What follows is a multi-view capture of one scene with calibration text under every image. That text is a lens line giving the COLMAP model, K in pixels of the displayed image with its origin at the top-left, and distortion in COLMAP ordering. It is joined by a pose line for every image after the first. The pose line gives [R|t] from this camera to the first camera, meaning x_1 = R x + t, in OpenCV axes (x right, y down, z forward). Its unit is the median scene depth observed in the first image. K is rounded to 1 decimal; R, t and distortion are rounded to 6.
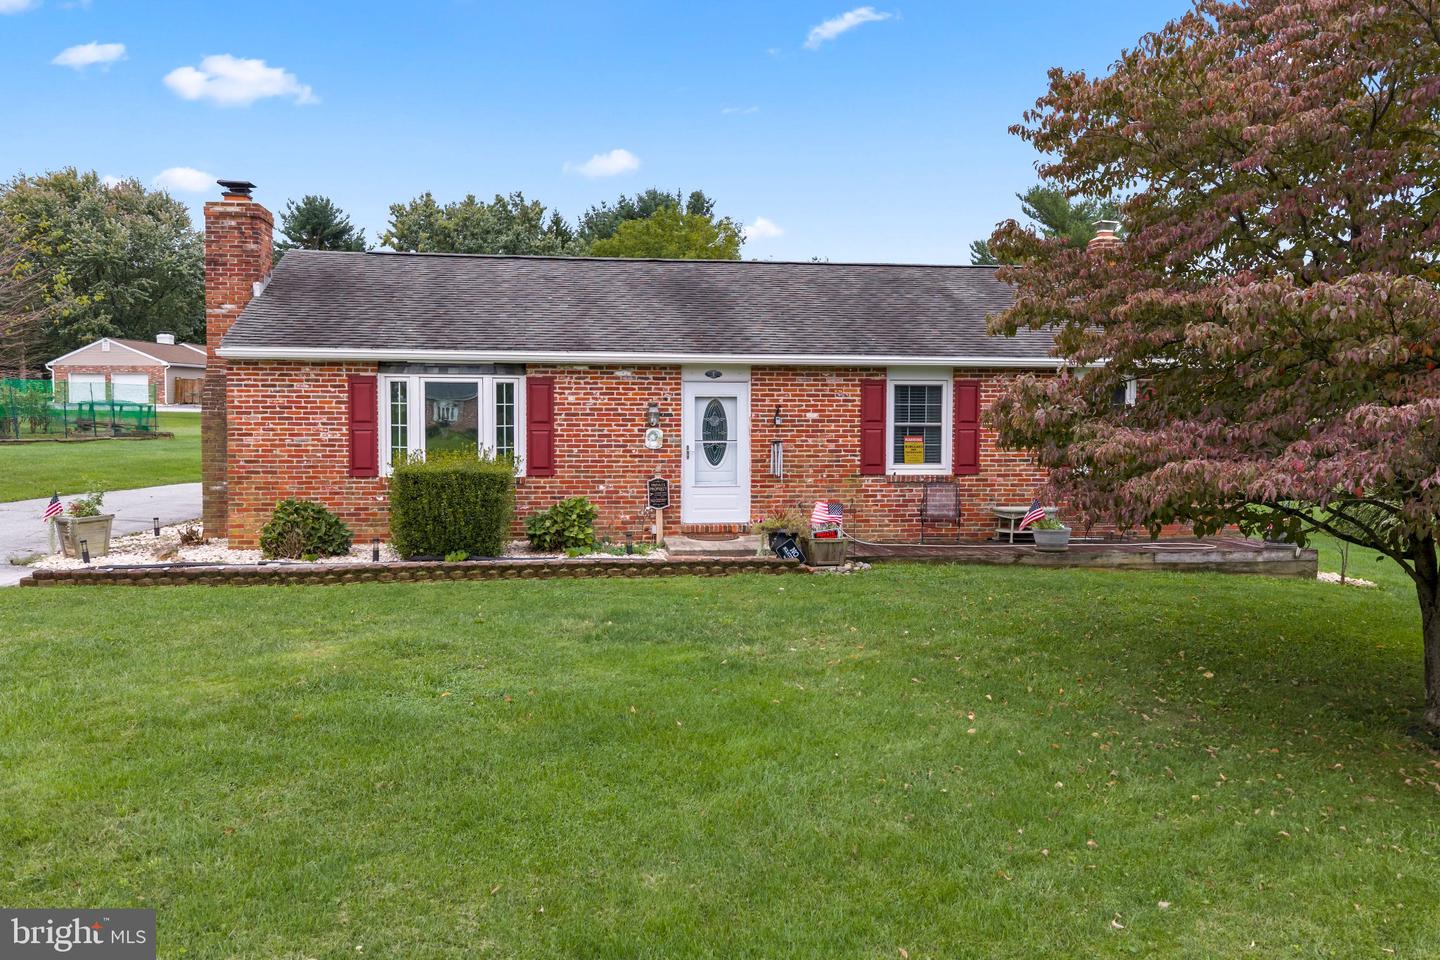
lens RADIAL K [[1201.7, 0, 719.1], [0, 1201.7, 470.7], [0, 0, 1]] dist [0.009301, -0.017851]
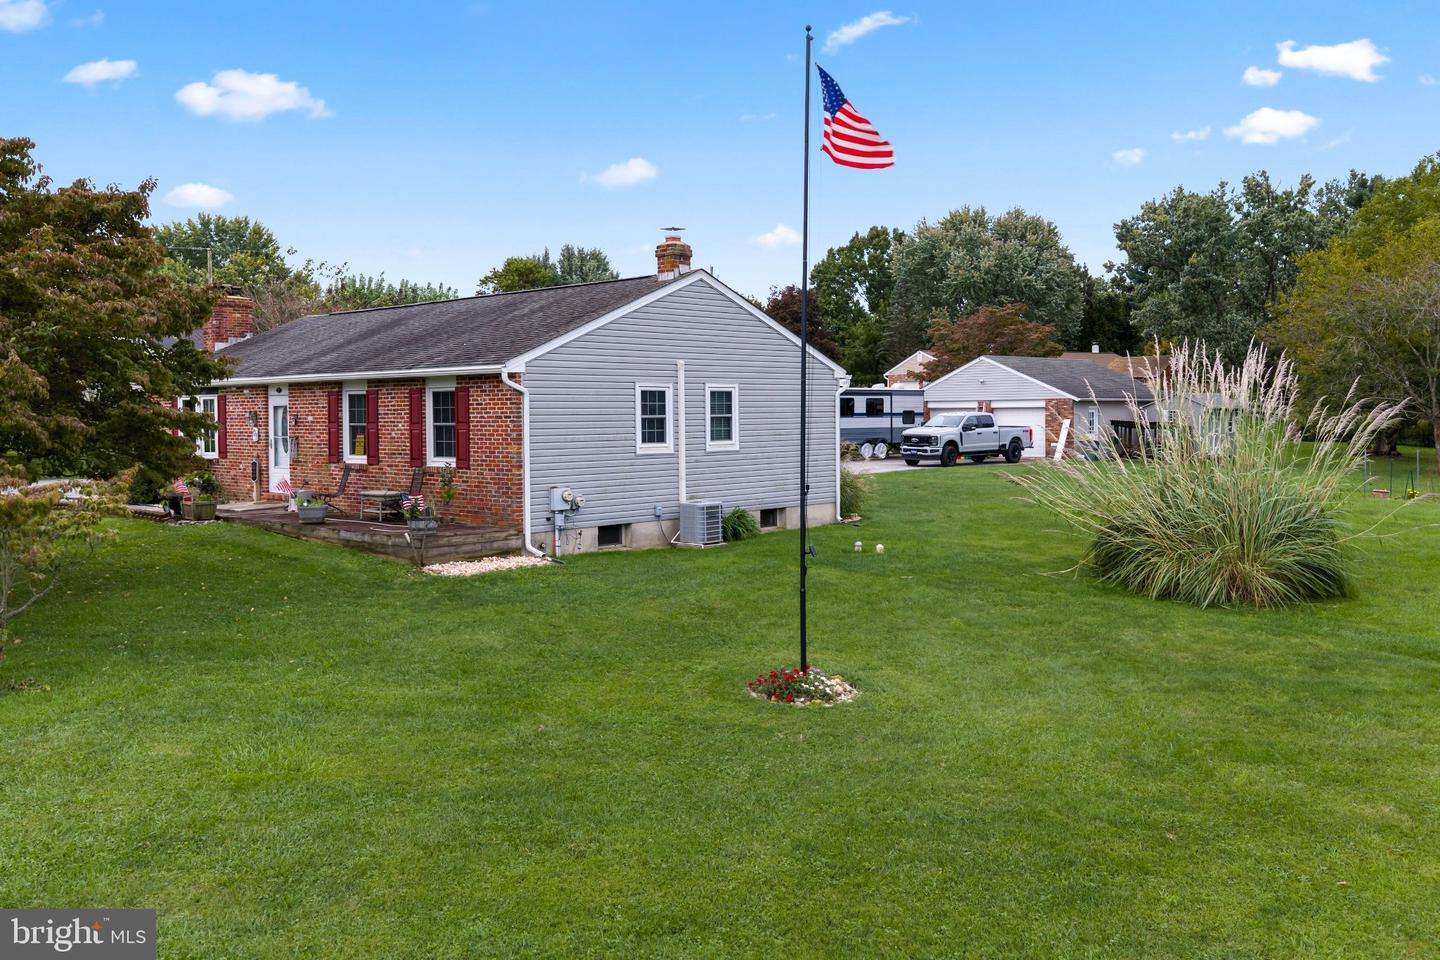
lens RADIAL K [[1201.7, 0, 719.1], [0, 1201.7, 470.7], [0, 0, 1]] dist [0.009301, -0.017851]
pose [[0.628069, 0.027423, -0.777674, 1.449830], [-0.027358, 0.999539, 0.013151, -0.016889], [0.777676, 0.013016, 0.628530, 0.500968]]
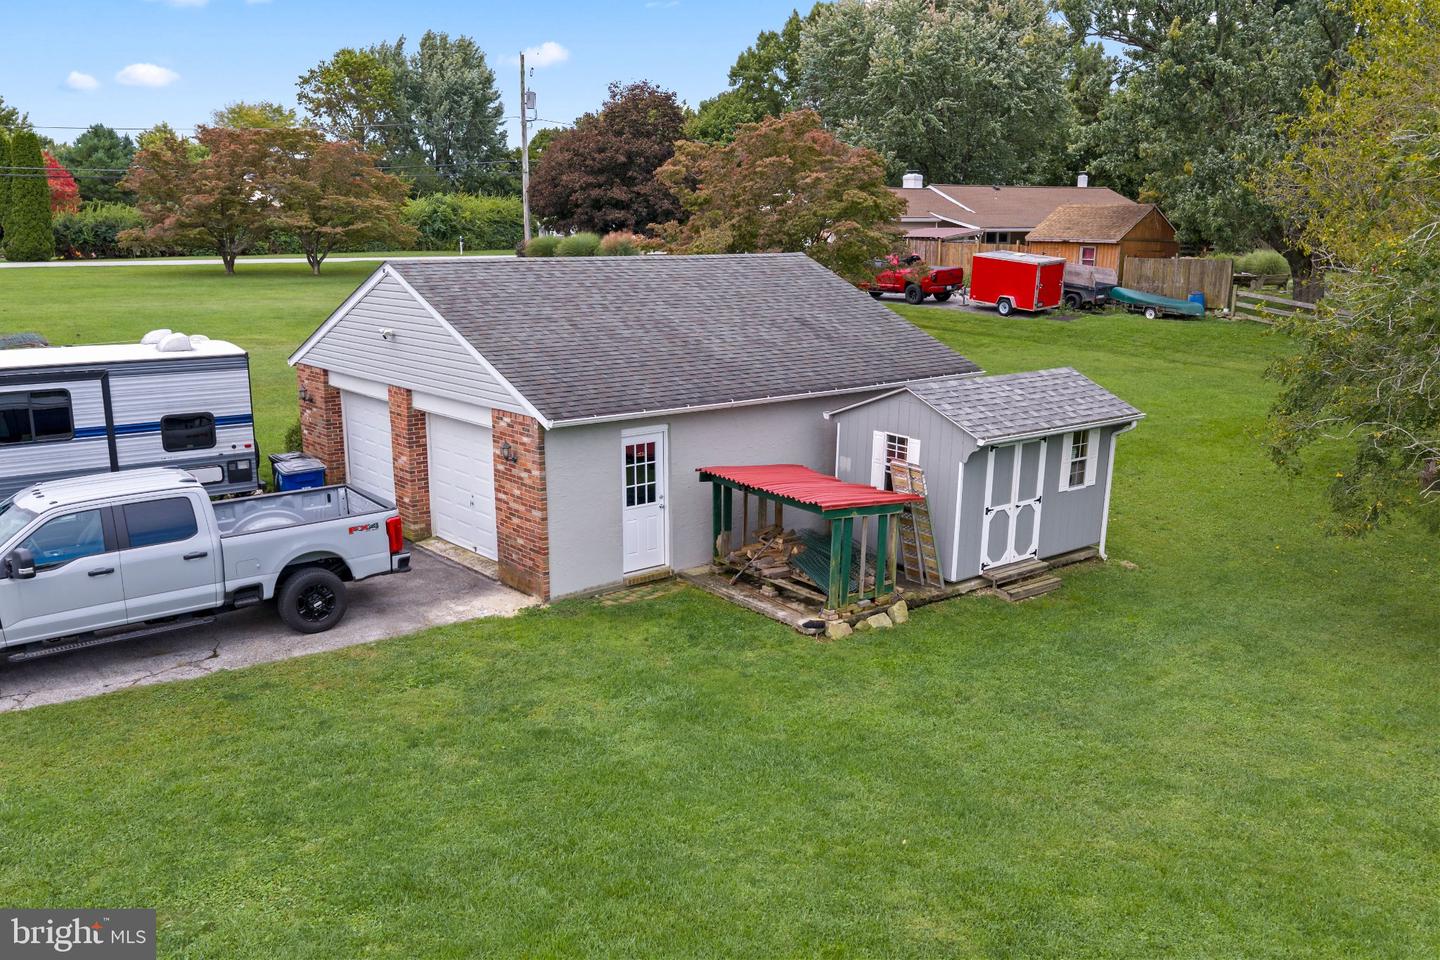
lens RADIAL K [[1201.7, 0, 719.1], [0, 1201.7, 470.7], [0, 0, 1]] dist [0.009301, -0.017851]
pose [[0.577180, 0.157085, -0.801366, 0.577971], [-0.035895, 0.985256, 0.167278, -0.290134], [0.815828, -0.067784, 0.574309, 2.514091]]
